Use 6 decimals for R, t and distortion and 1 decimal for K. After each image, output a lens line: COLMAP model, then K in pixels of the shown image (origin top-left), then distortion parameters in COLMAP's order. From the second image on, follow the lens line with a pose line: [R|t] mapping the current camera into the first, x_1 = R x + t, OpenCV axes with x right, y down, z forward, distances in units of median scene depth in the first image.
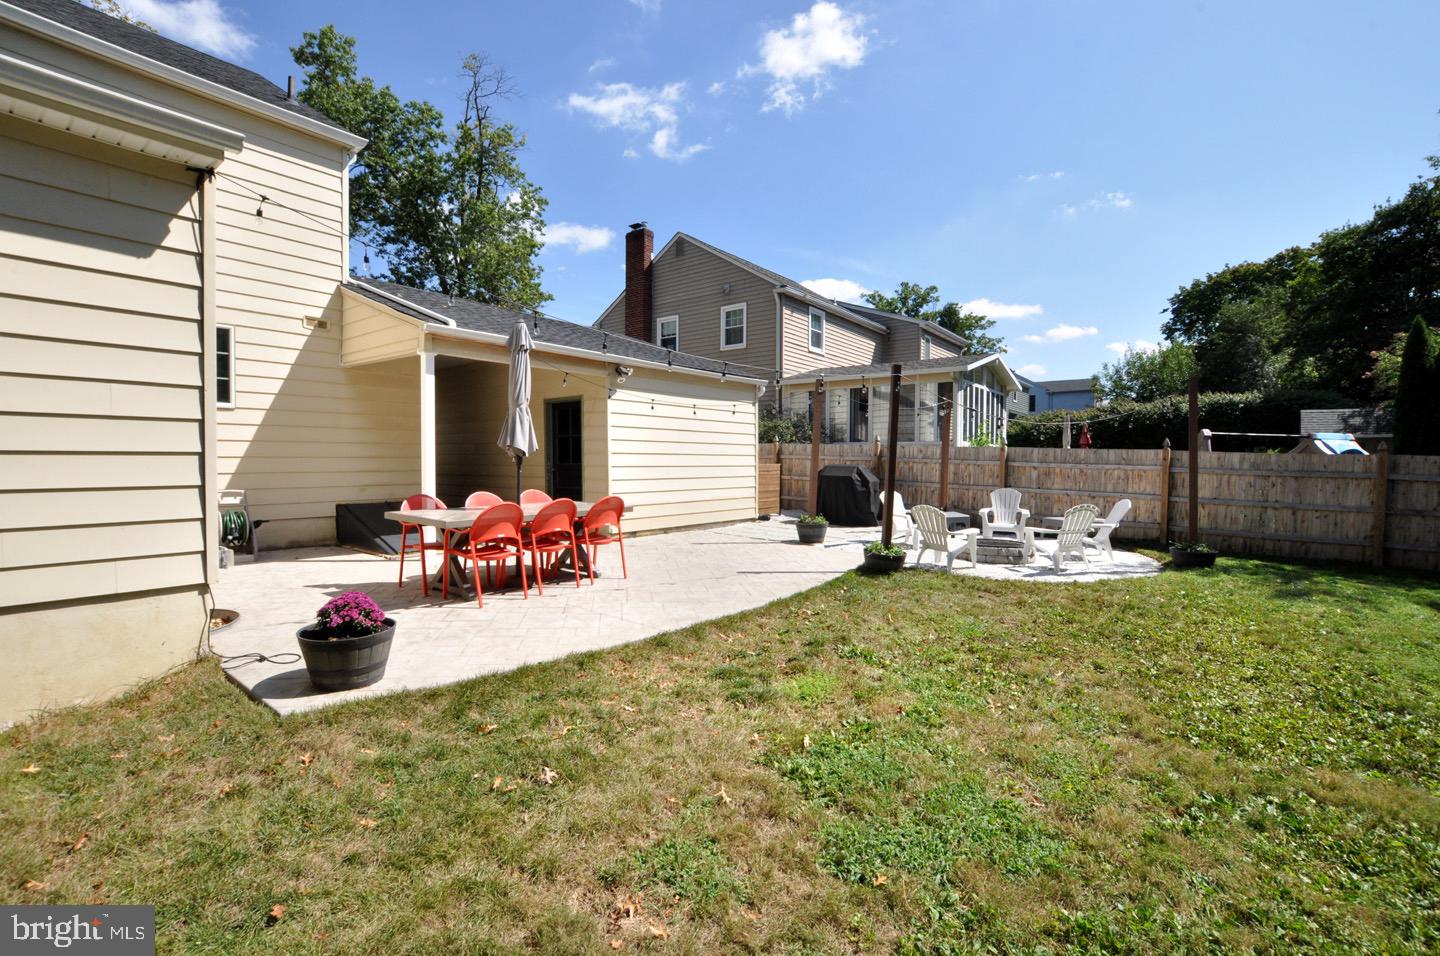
lens RADIAL K [[627.4, 0, 720.0], [0, 627.4, 478.0], [0, 0, 1]] dist [-0.011609, -0.000157]
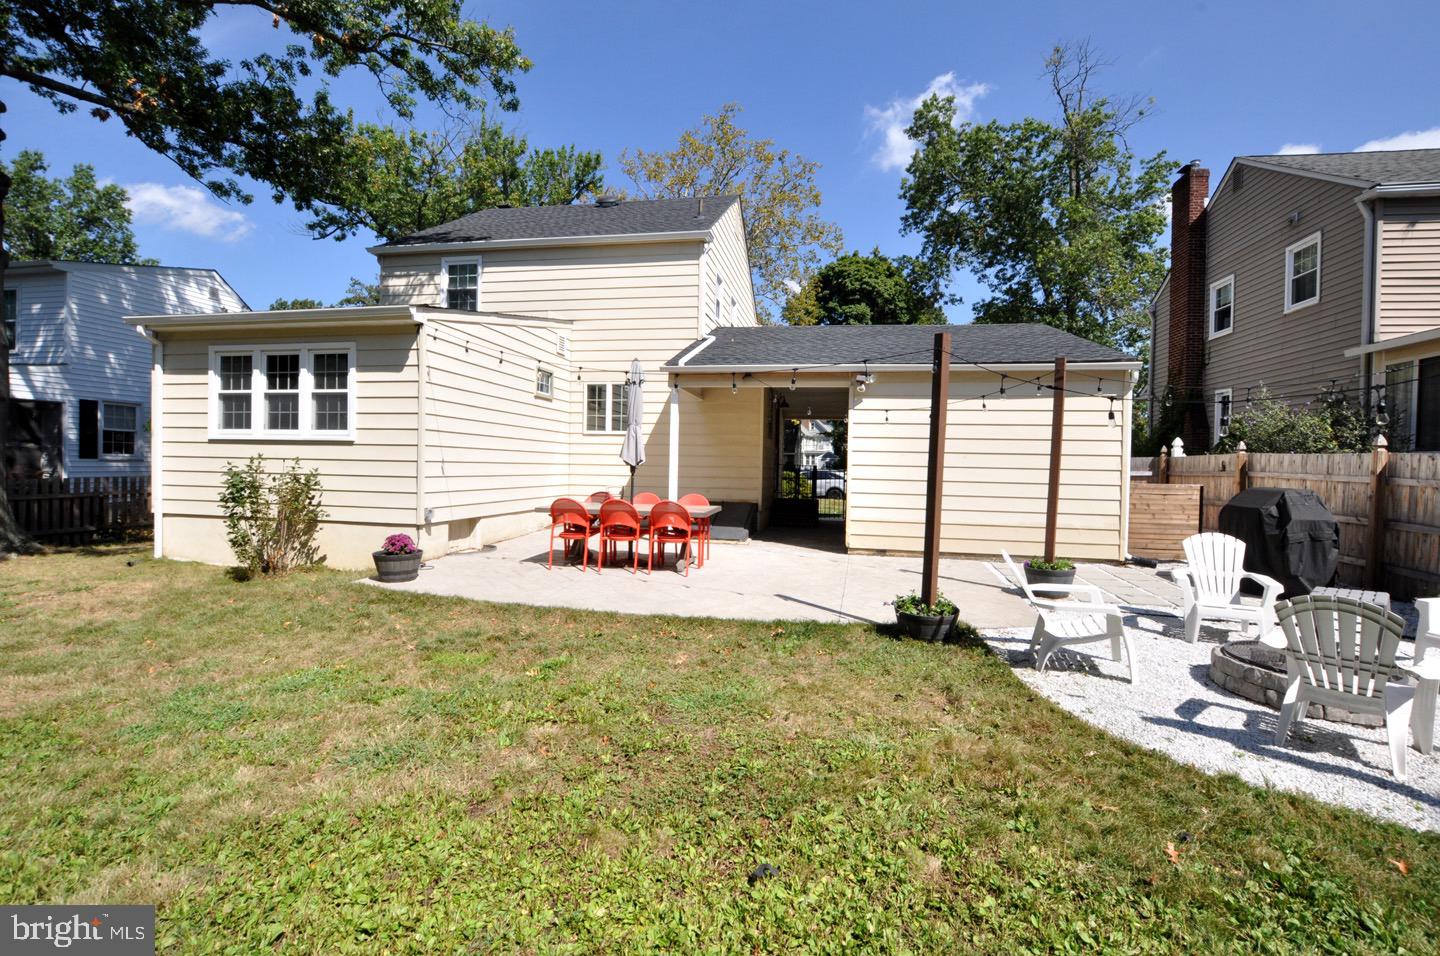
lens RADIAL K [[627.4, 0, 720.0], [0, 627.4, 478.0], [0, 0, 1]] dist [-0.011609, -0.000157]
pose [[0.485969, 0.021944, -0.873700, 0.291635], [-0.042862, 0.999080, 0.001253, -0.006445], [0.872924, 0.036840, 0.486463, 0.174374]]
